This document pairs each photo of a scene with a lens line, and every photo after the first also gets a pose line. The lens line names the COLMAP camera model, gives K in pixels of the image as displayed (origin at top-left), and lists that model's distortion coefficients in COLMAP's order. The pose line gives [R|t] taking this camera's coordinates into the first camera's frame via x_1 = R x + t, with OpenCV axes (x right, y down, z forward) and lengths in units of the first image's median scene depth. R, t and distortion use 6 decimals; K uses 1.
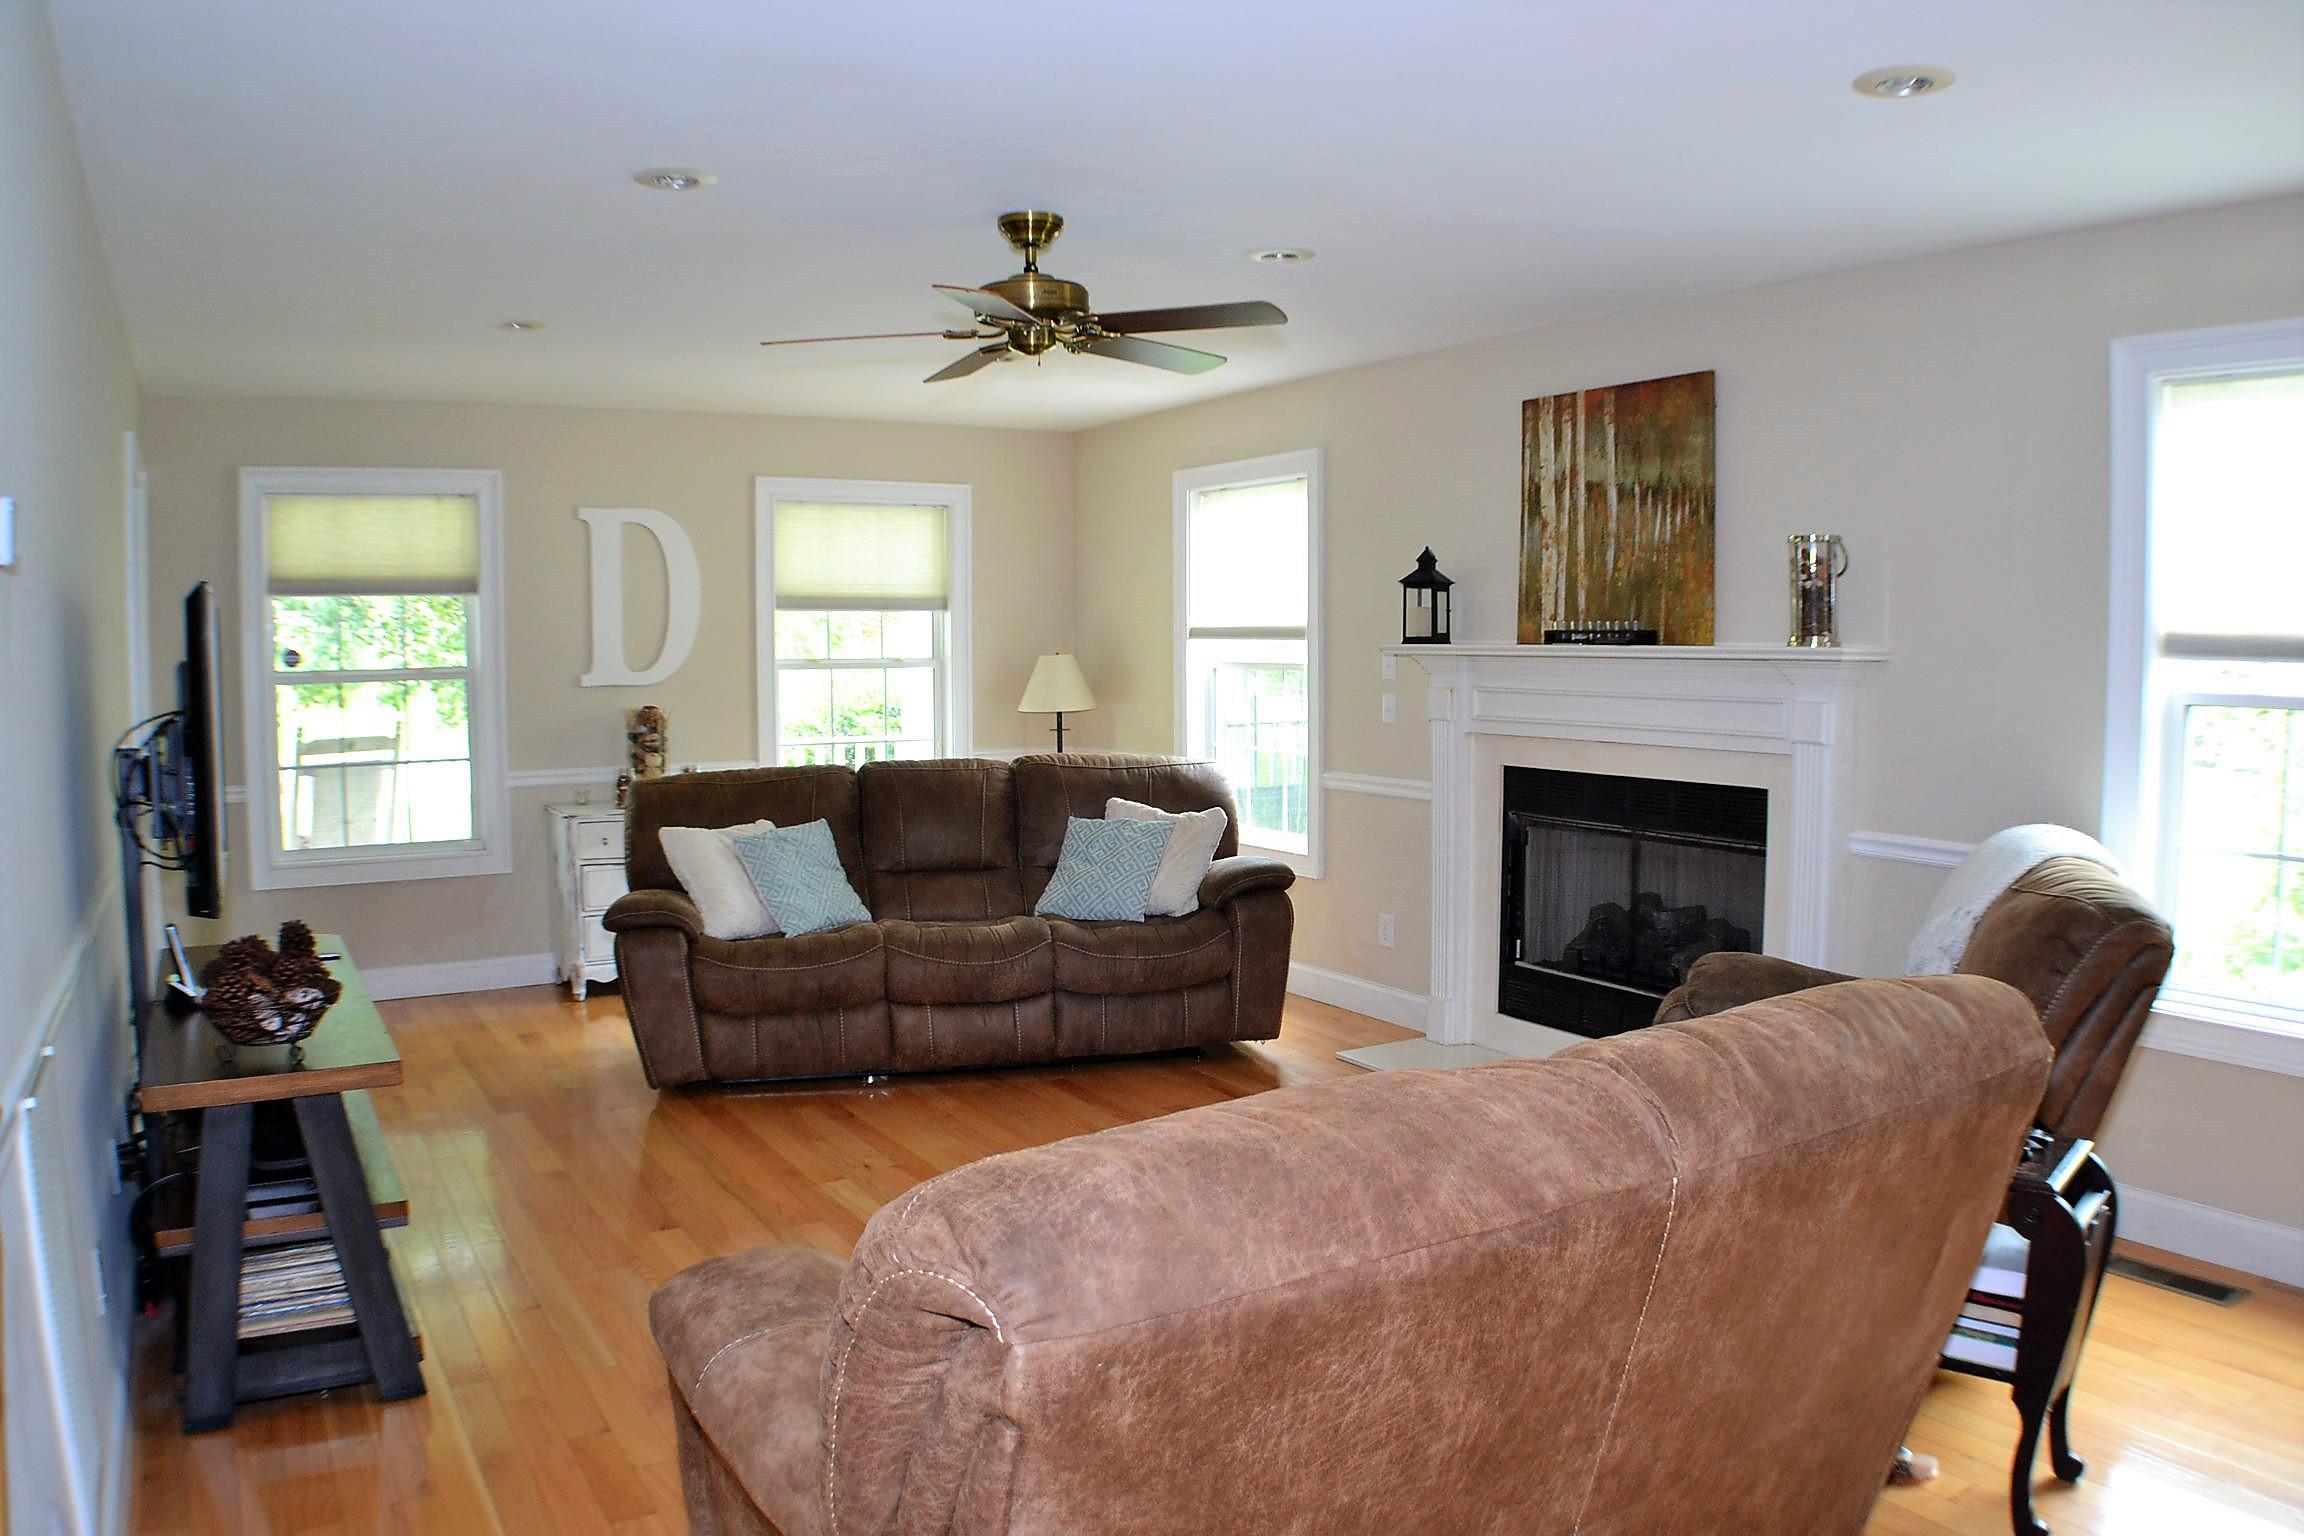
lens RADIAL K [[1643.8, 0, 1152.0], [0, 1643.8, 768.0], [0, 0, 1]] dist [-0.189718, -0.000231]
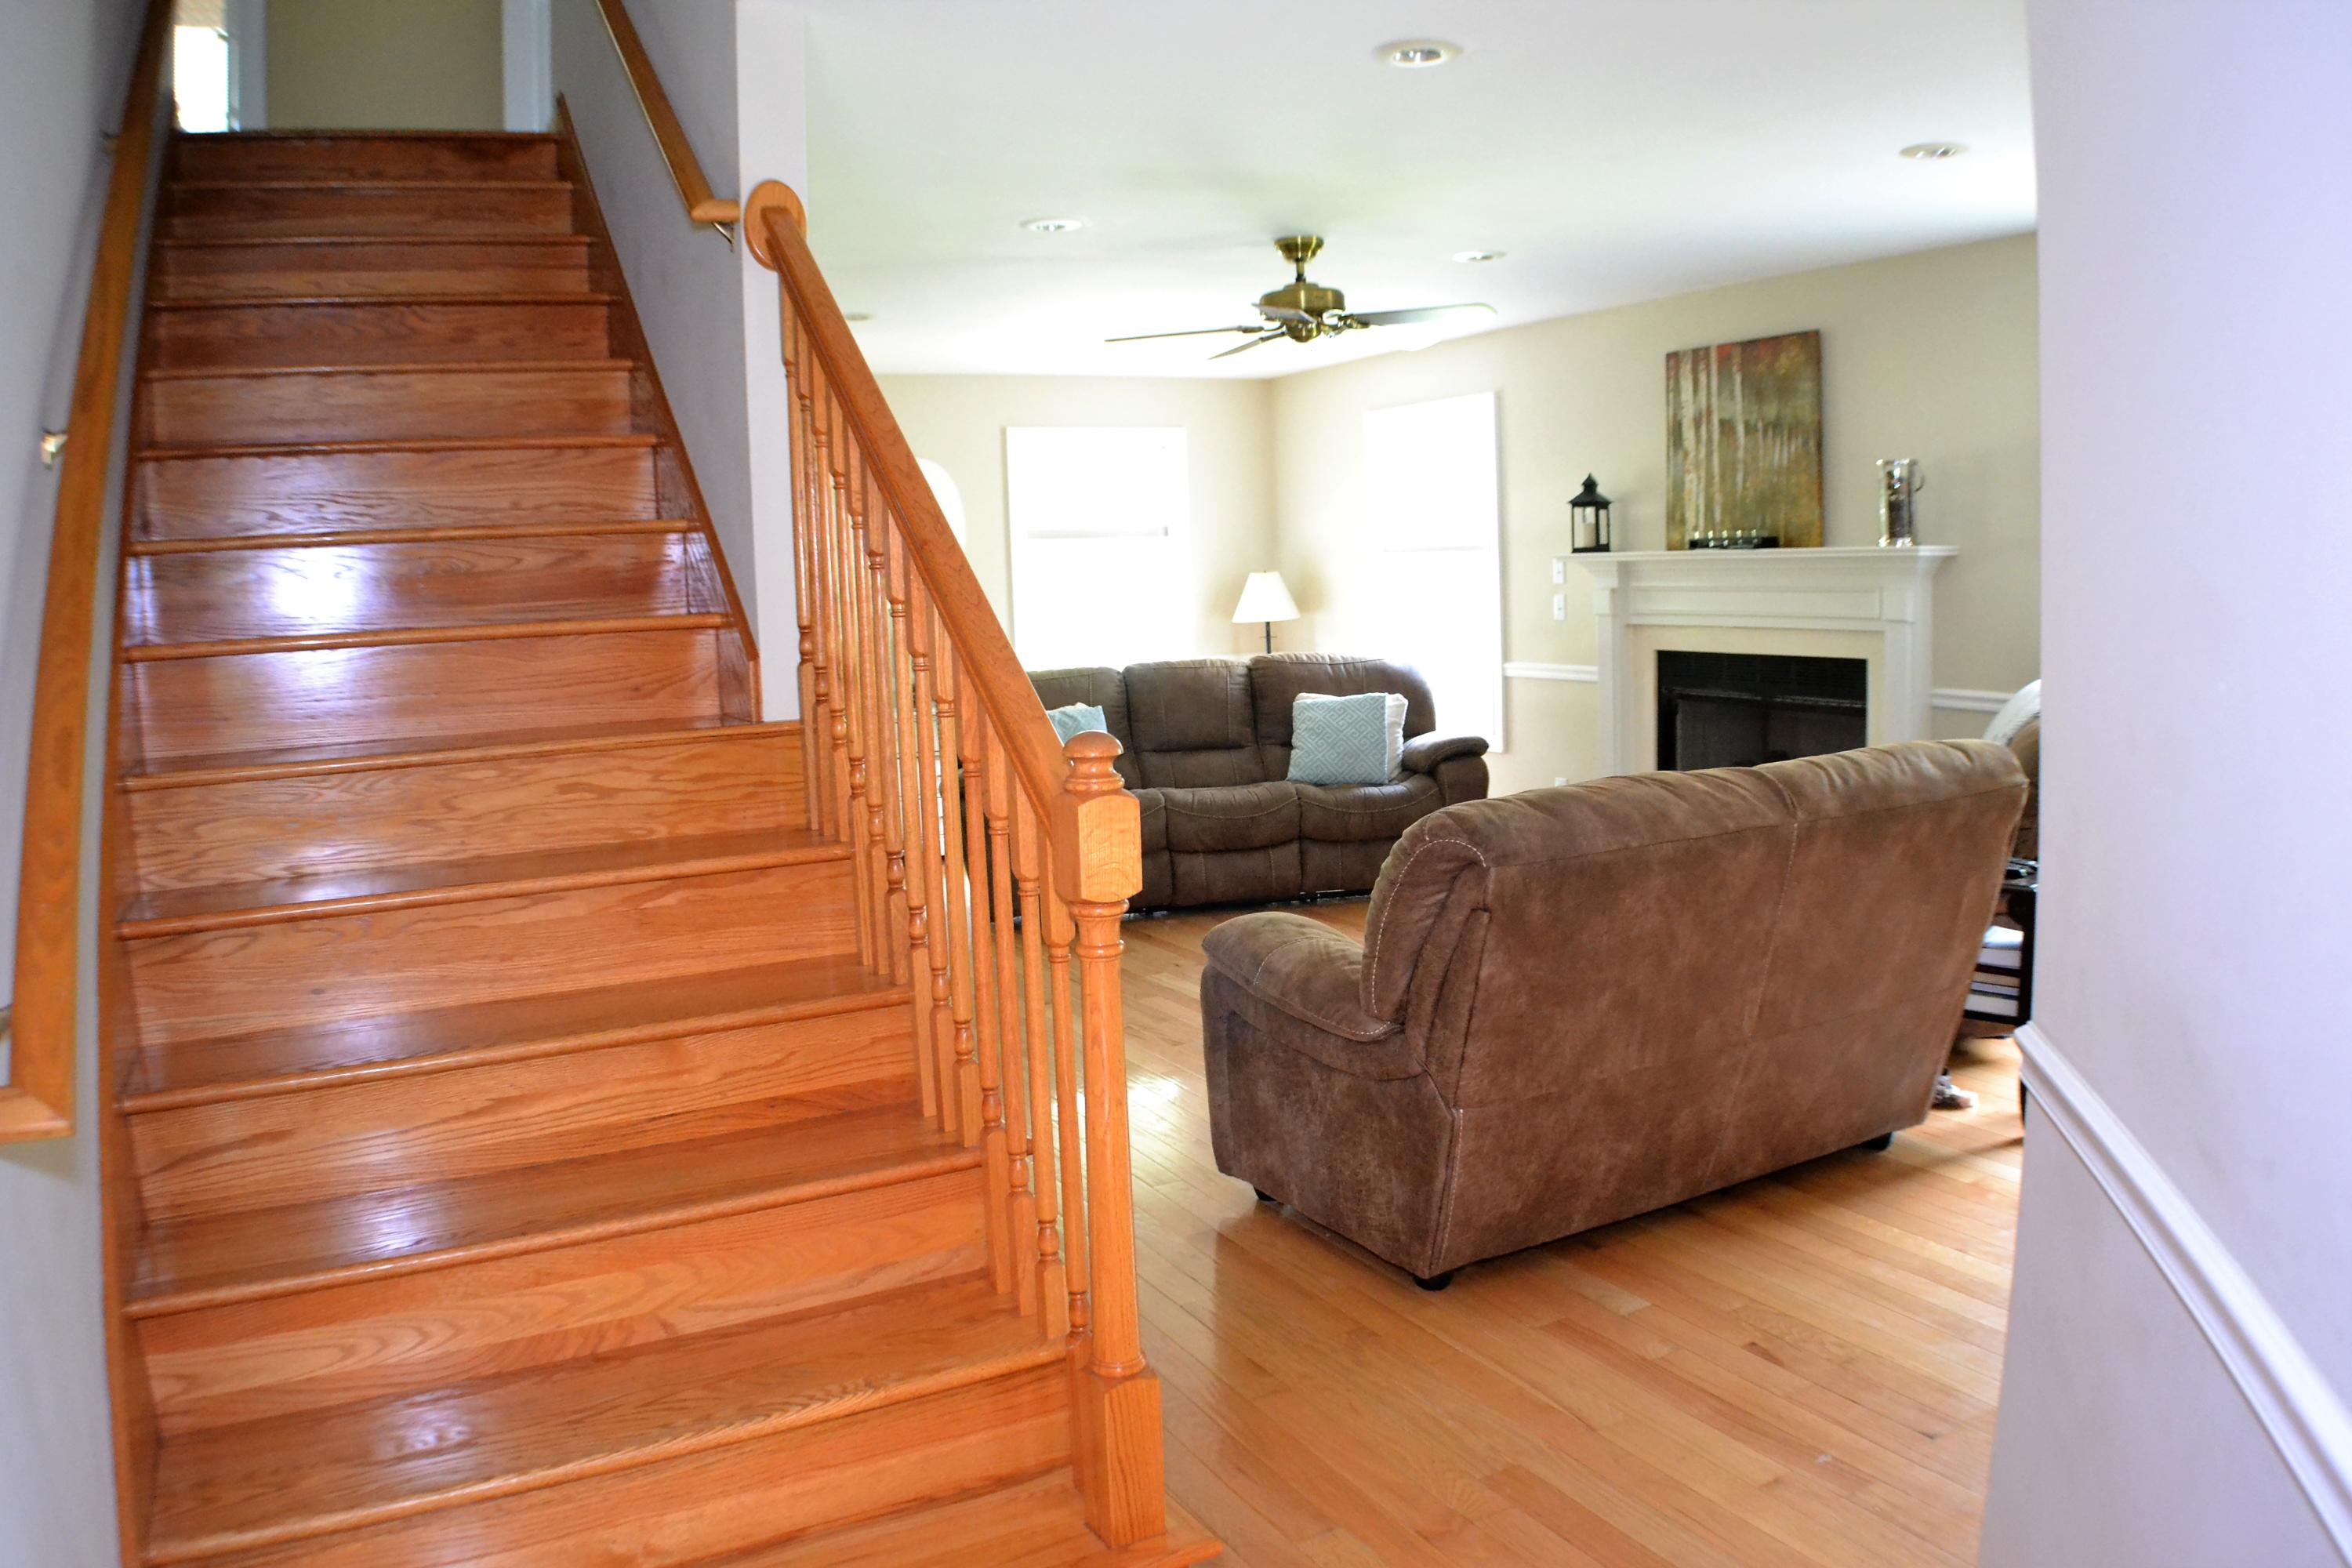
lens RADIAL K [[1678.0, 0, 1176.0], [0, 1678.0, 784.0], [0, 0, 1]] dist [-0.189718, -0.000231]
pose [[0.998224, -0.026710, -0.053244, -0.091403], [0.029355, 0.998341, 0.049523, 0.030098], [0.051833, -0.050998, 0.997353, -0.294261]]
